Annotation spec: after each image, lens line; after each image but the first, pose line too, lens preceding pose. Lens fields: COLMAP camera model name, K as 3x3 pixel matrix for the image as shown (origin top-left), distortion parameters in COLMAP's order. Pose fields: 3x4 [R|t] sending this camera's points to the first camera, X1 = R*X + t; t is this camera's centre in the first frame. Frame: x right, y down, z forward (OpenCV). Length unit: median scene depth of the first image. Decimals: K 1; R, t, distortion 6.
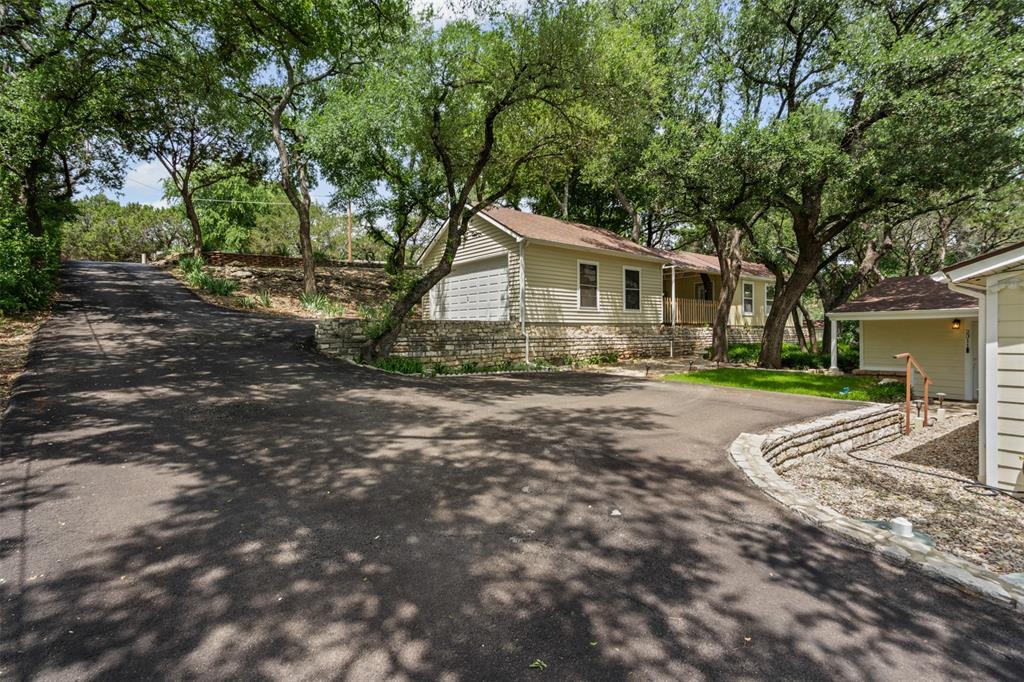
lens RADIAL K [[475.6, 0, 510.5], [0, 475.6, 333.2], [0, 0, 1]] dist [0.003508, 0.000894]
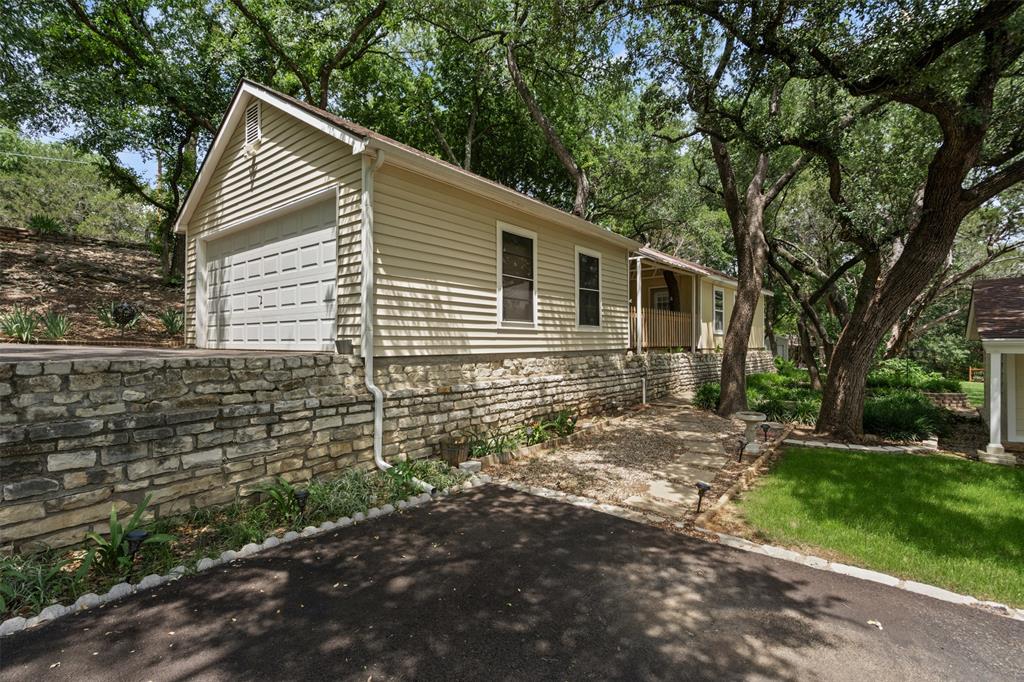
lens RADIAL K [[467.8, 0, 507.7], [0, 467.8, 339.3], [0, 0, 1]] dist [0.001393, -0.000235]
pose [[0.977648, 0.005398, 0.210180, 0.050899], [-0.003332, 0.999943, -0.010182, -0.031214], [-0.210223, 0.009254, 0.977610, 0.528015]]
